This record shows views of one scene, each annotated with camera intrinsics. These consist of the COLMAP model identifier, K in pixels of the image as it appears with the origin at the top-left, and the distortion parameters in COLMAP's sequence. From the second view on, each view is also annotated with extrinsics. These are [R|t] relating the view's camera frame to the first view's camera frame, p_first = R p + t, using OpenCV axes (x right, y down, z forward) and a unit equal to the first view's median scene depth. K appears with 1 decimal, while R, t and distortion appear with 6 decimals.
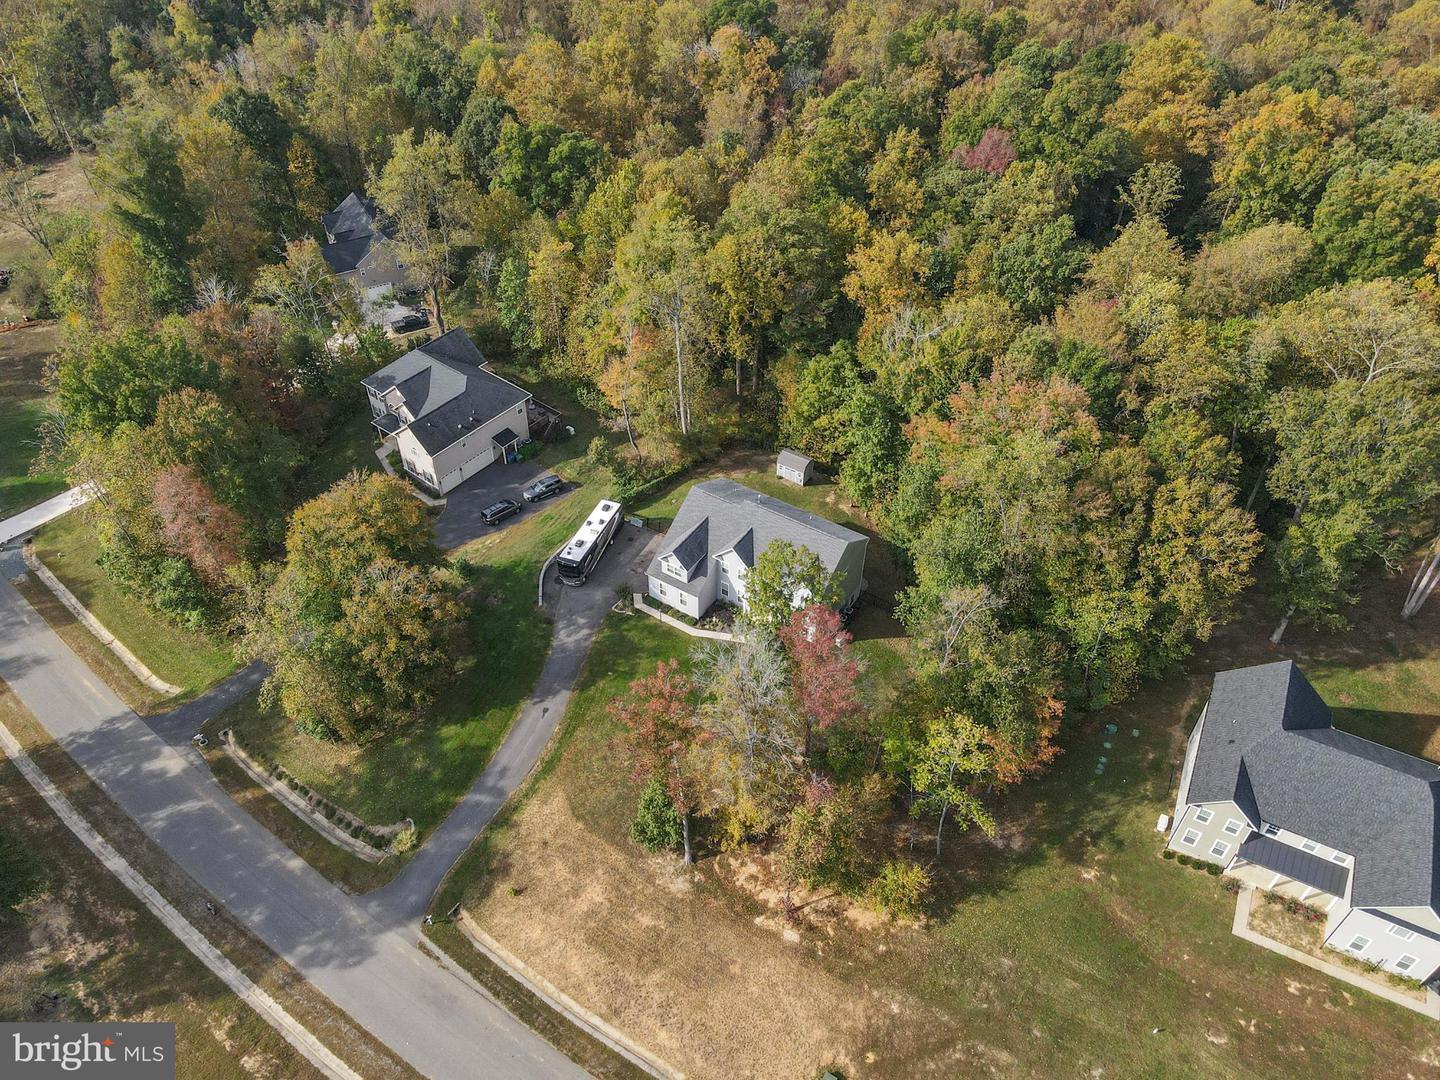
lens RADIAL K [[1043.6, 0, 714.9], [0, 1043.6, 546.4], [0, 0, 1]] dist [0.020432, -0.004410]
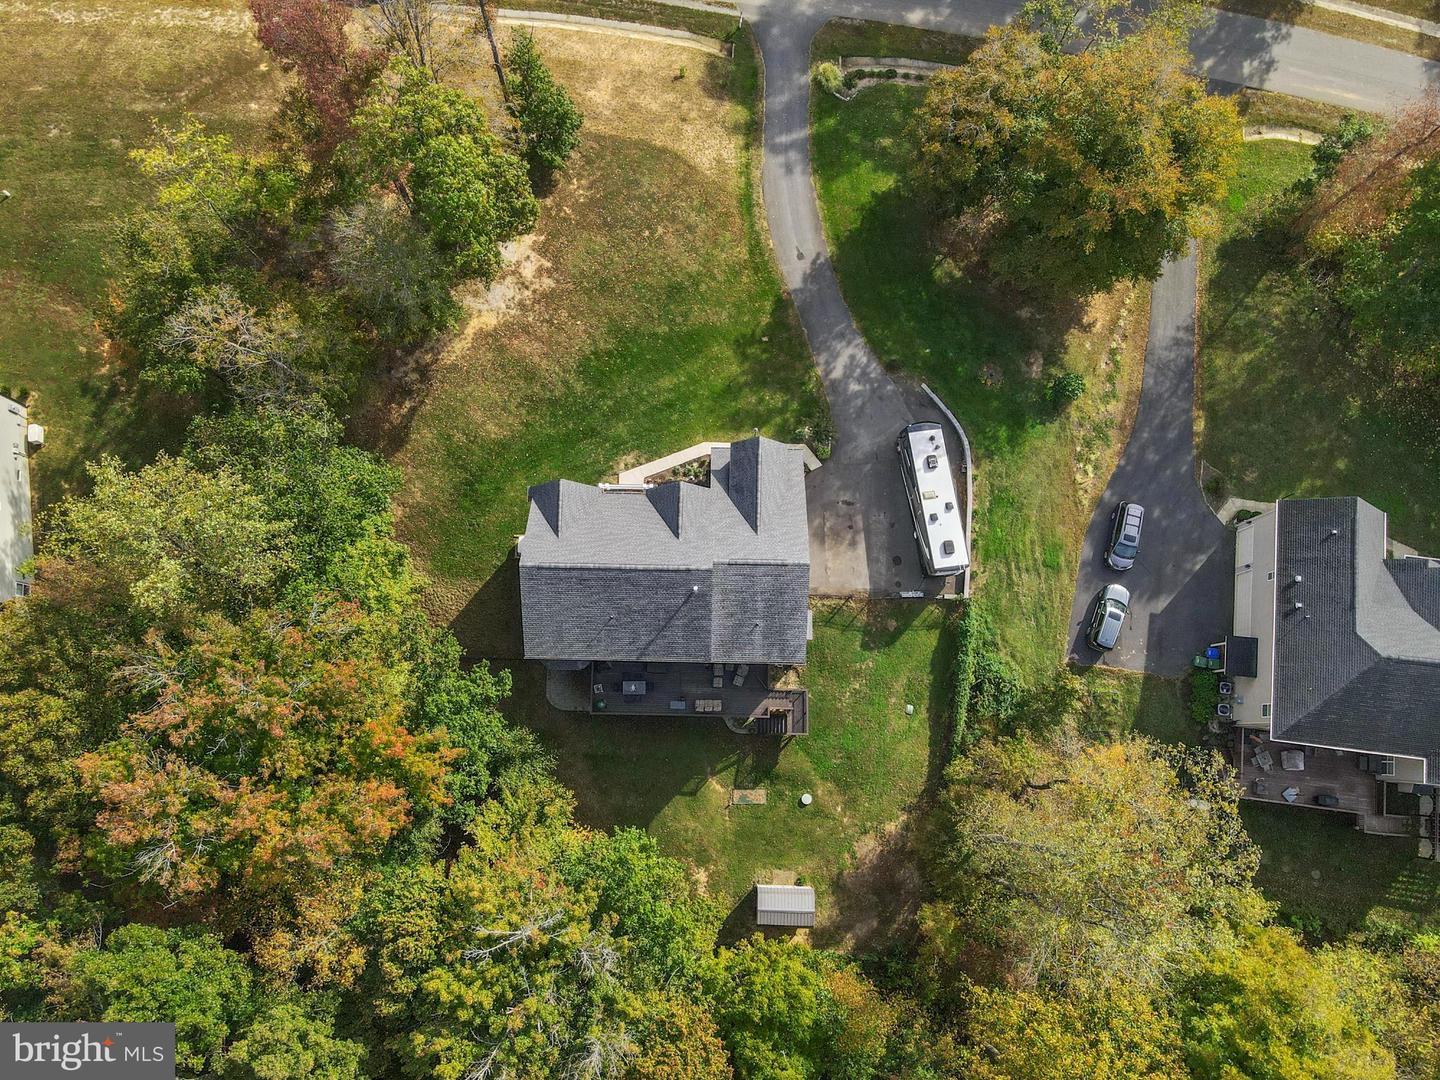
lens RADIAL K [[1043.6, 0, 714.9], [0, 1043.6, 546.4], [0, 0, 1]] dist [0.020432, -0.004410]
pose [[-0.852260, 0.512636, -0.104197, 0.095151], [-0.363987, -0.438061, 0.821958, -0.611676], [0.375721, 0.738448, 0.559935, 0.751425]]
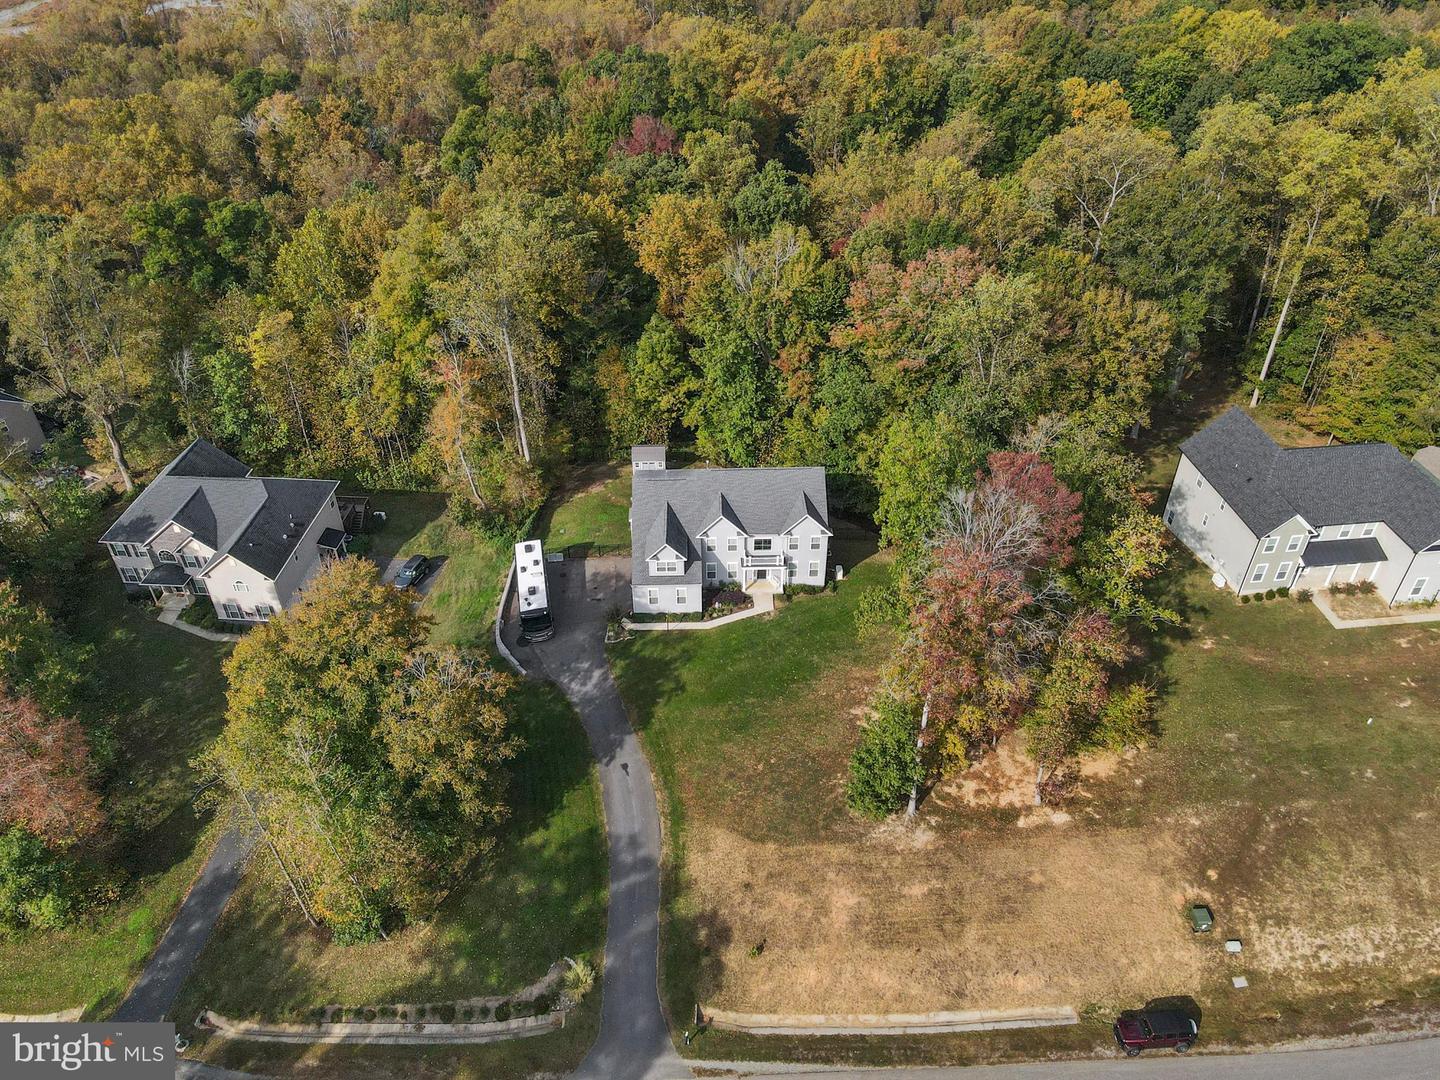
lens RADIAL K [[1043.6, 0, 714.9], [0, 1043.6, 546.4], [0, 0, 1]] dist [0.020432, -0.004410]
pose [[0.827562, -0.349275, 0.439485, -0.437856], [0.391034, 0.920363, -0.004880, 0.031366], [-0.402782, 0.175892, 0.898237, 0.216737]]
